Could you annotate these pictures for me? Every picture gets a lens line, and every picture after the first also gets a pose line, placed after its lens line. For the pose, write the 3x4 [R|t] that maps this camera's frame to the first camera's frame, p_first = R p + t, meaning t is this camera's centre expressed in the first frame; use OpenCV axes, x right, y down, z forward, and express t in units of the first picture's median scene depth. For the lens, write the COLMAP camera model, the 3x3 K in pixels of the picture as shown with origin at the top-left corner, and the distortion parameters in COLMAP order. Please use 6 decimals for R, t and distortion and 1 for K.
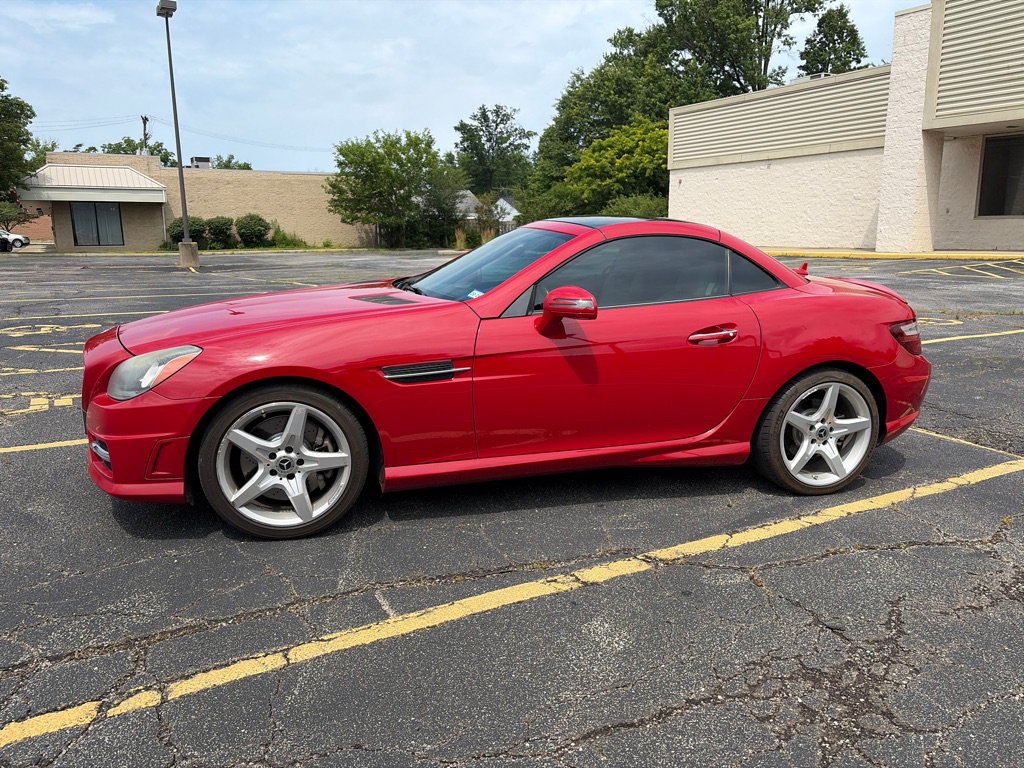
lens RADIAL K [[768.1, 0, 509.5], [0, 768.1, 393.8], [0, 0, 1]] dist [0.033635, -0.032429]
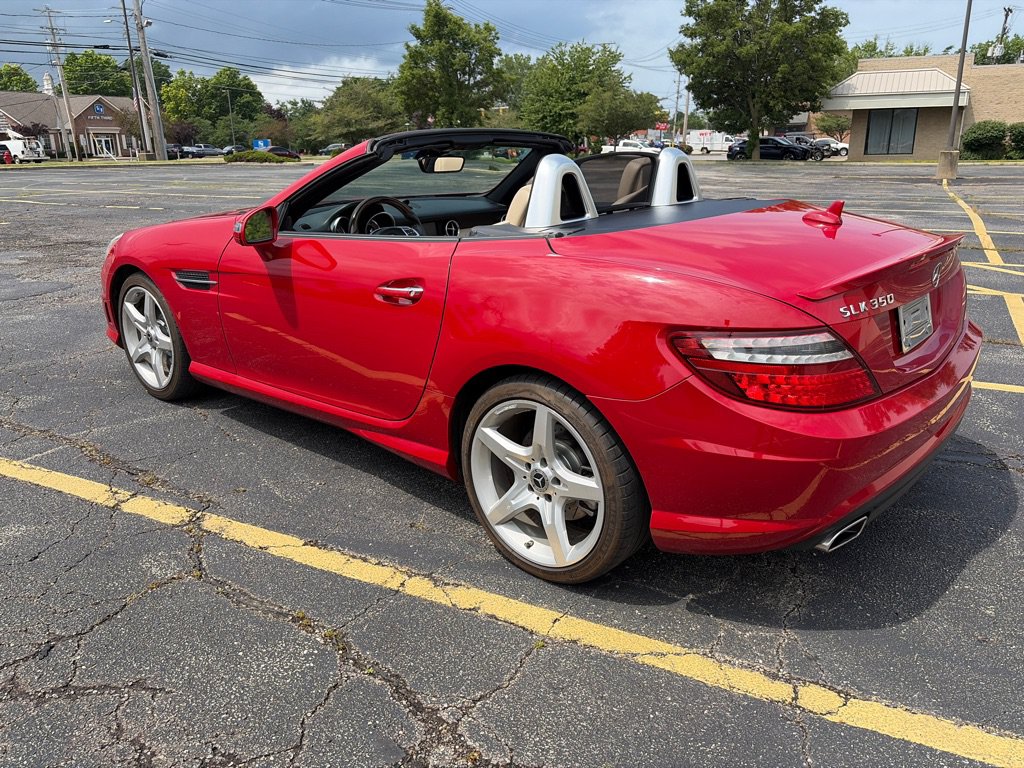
lens RADIAL K [[771.3, 0, 514.0], [0, 771.3, 378.8], [0, 0, 1]] dist [0.037745, -0.033016]
pose [[0.554175, 0.238578, -0.797478, 0.122928], [-0.164374, 0.970546, 0.176129, -0.018834], [0.816009, 0.033478, 0.577068, 0.089204]]
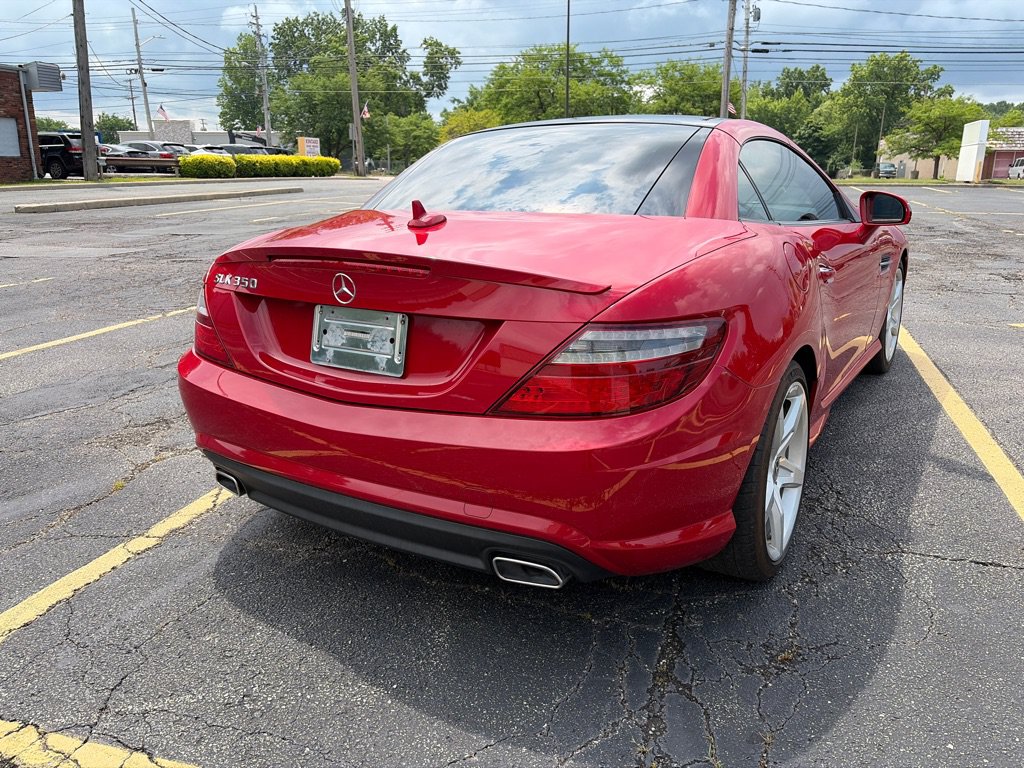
lens RADIAL K [[768.8, 0, 509.7], [0, 768.8, 383.3], [0, 0, 1]] dist [0.050029, -0.056179]
pose [[-0.733969, 0.182176, -0.654295, 0.114431], [-0.146154, 0.898421, 0.414100, -0.046539], [0.663271, 0.399564, -0.632787, 0.235864]]
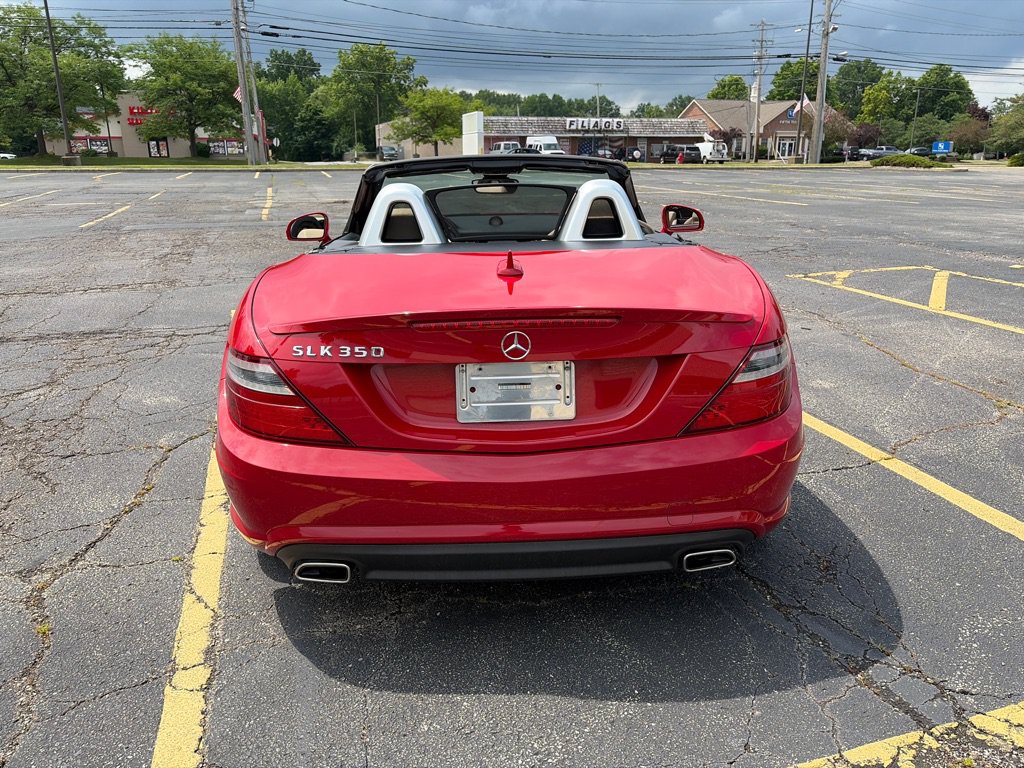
lens RADIAL K [[768.8, 0, 509.7], [0, 768.8, 383.3], [0, 0, 1]] dist [0.050029, -0.056179]
pose [[-0.223053, 0.284964, -0.932225, 0.147083], [-0.204554, 0.921343, 0.330581, -0.043431], [0.953103, 0.264428, -0.147218, 0.188102]]
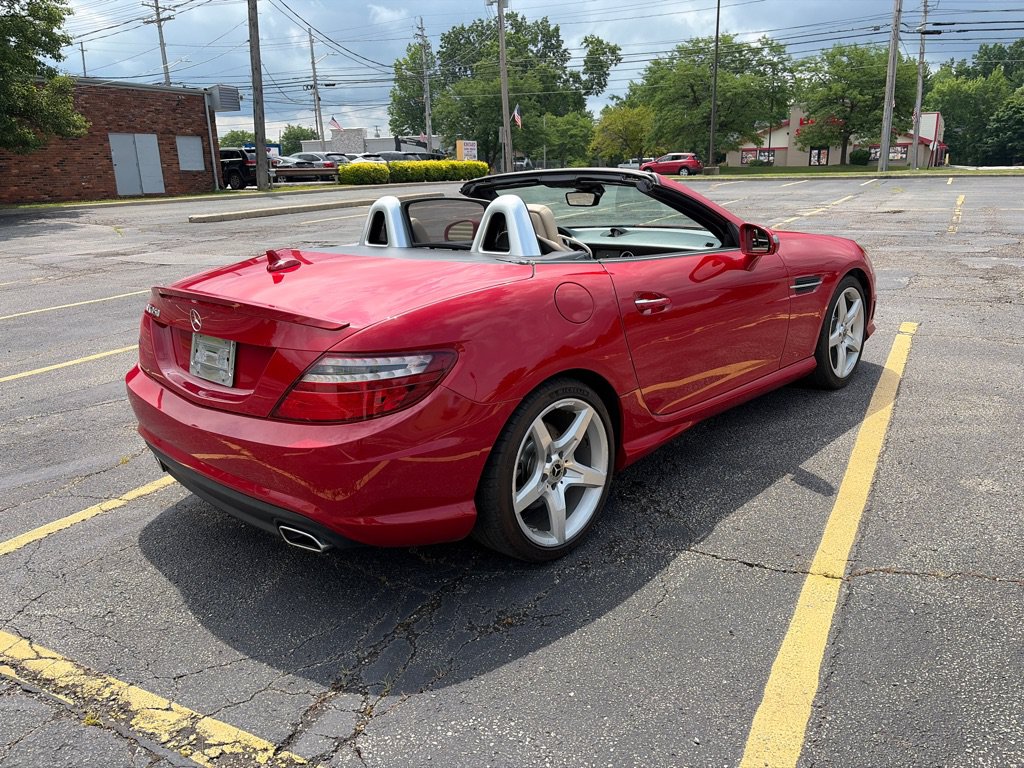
lens RADIAL K [[769.6, 0, 509.0], [0, 769.6, 380.6], [0, 0, 1]] dist [0.037452, -0.035251]
pose [[-0.855270, 0.160180, -0.492805, 0.092640], [-0.084985, 0.894787, 0.438331, -0.061463], [0.511167, 0.416772, -0.751671, 0.272737]]
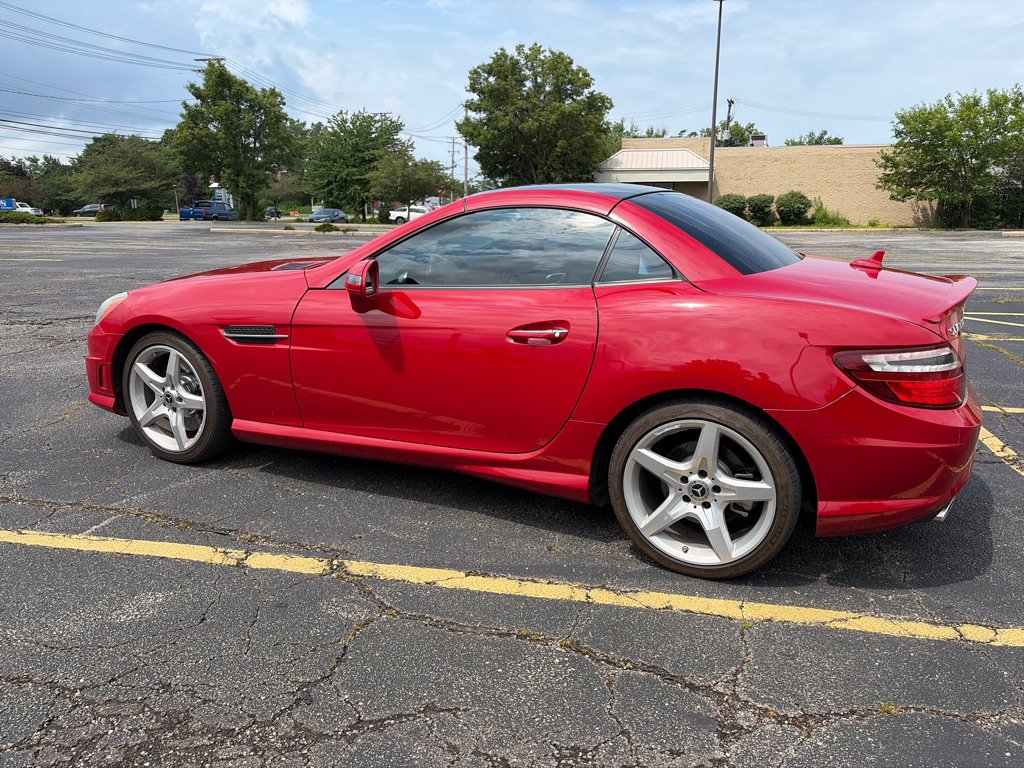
lens RADIAL K [[771.9, 0, 510.2], [0, 771.9, 383.3], [0, 0, 1]] dist [0.031963, -0.027222]
pose [[0.757936, 0.147833, -0.635357, 0.100926], [-0.139571, 0.988179, 0.063429, -0.009425], [0.637223, 0.040602, 0.769610, 0.048852]]
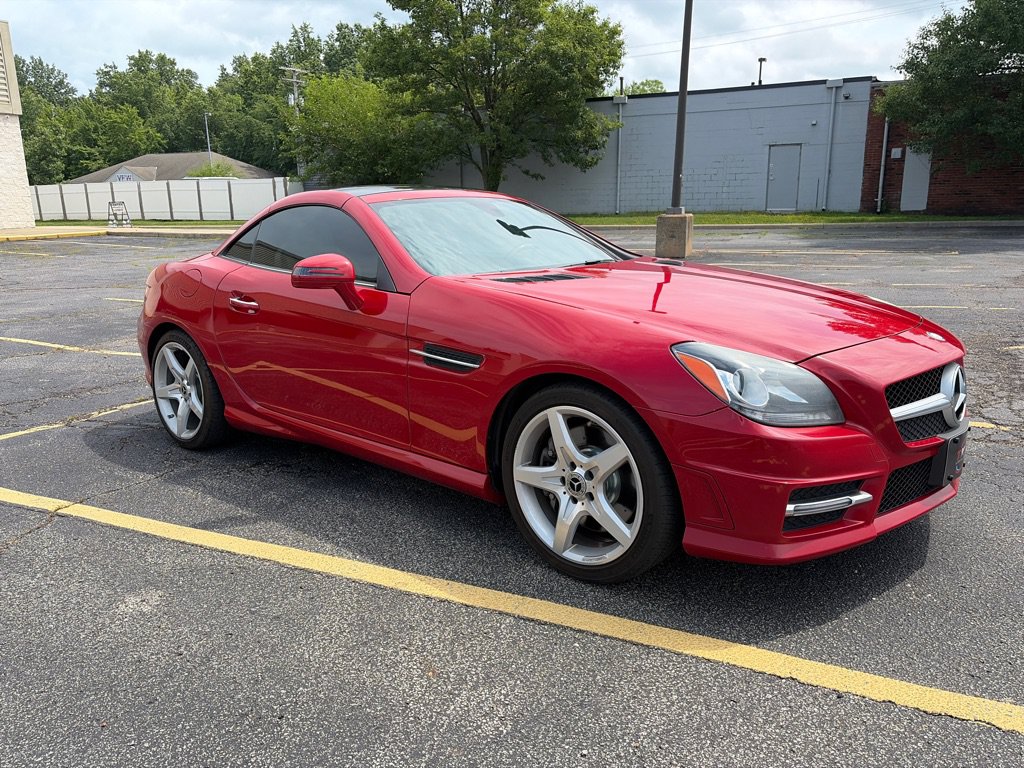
lens RADIAL K [[769.6, 0, 509.0], [0, 769.6, 380.6], [0, 0, 1]] dist [0.037452, -0.035251]
pose [[-0.569224, -0.175636, 0.803204, -0.124787], [0.194047, 0.920619, 0.338831, -0.048395], [-0.798956, 0.348730, -0.489956, 0.227235]]
